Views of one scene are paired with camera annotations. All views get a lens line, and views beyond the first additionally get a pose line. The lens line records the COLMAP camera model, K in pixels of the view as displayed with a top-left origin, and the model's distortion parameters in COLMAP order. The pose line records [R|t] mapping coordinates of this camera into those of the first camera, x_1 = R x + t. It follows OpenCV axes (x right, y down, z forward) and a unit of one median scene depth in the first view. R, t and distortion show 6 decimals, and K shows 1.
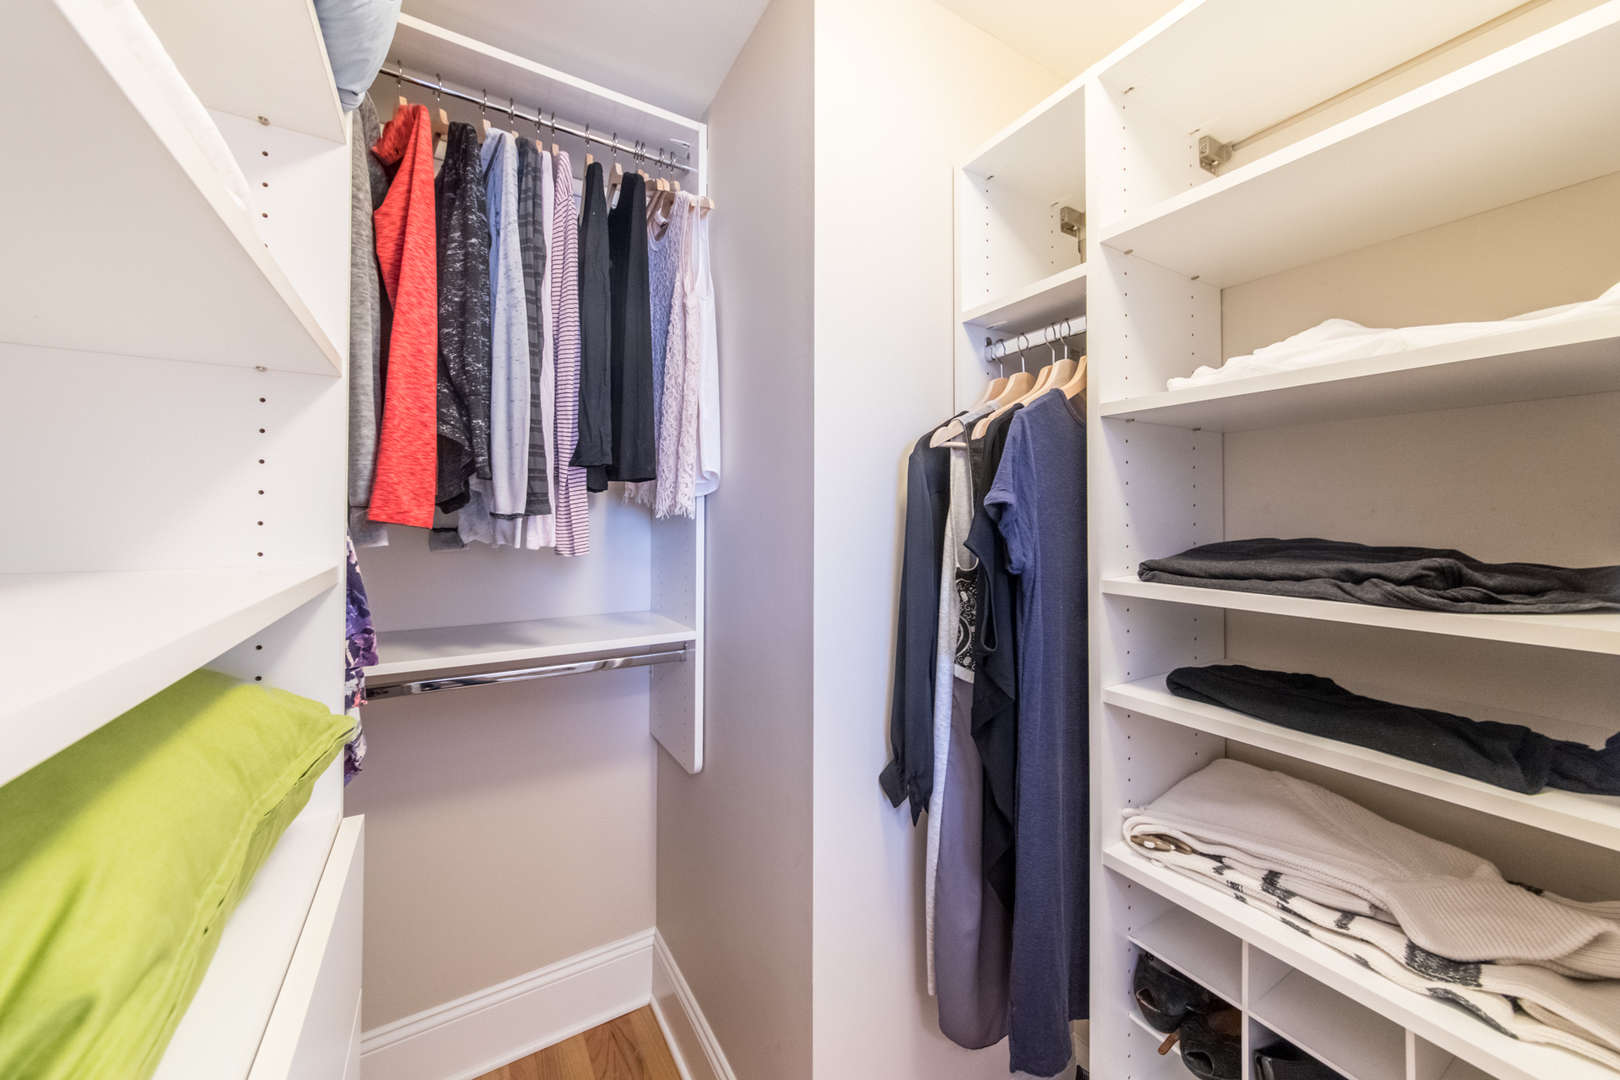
lens RADIAL K [[584.0, 0, 845.8], [0, 584.0, 516.3], [0, 0, 1]] dist [-0.005421, 0.000240]
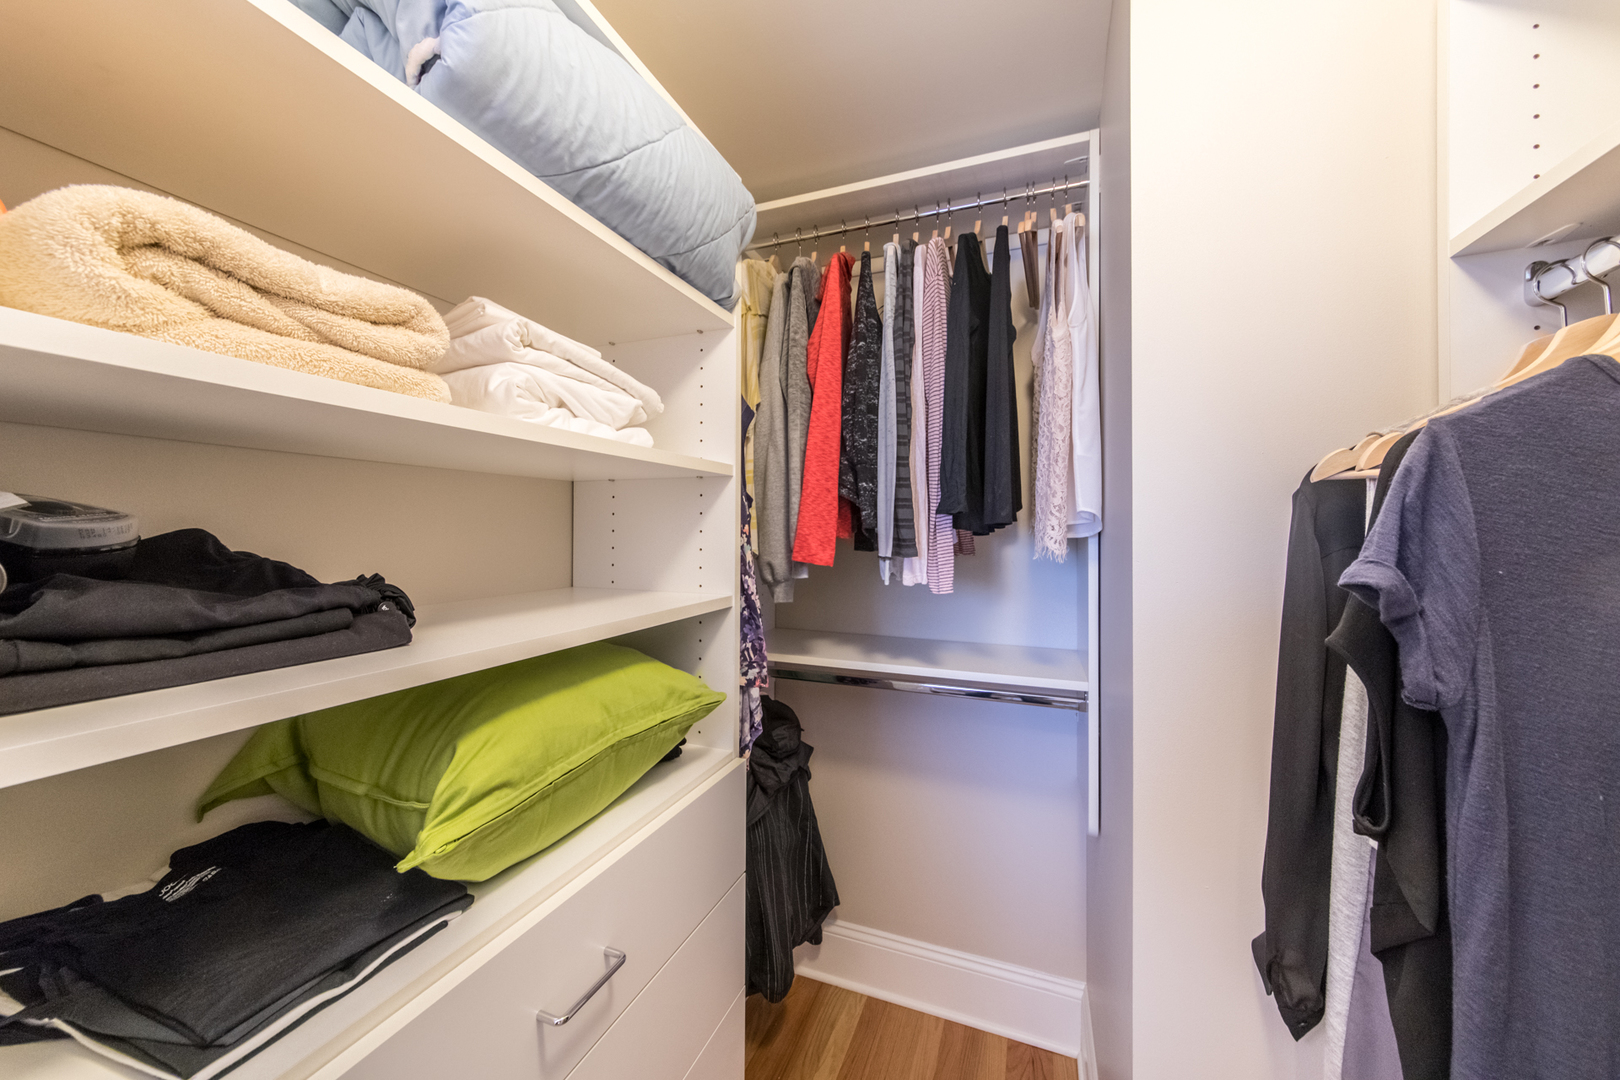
lens RADIAL K [[584.0, 0, 817.8], [0, 584.0, 529.0], [0, 0, 1]] dist [-0.005421, 0.000240]
pose [[0.587581, 0.002536, -0.809161, 0.339789], [-0.005945, 0.999982, -0.001183, -0.059730], [0.809144, 0.005505, 0.587585, 0.160350]]
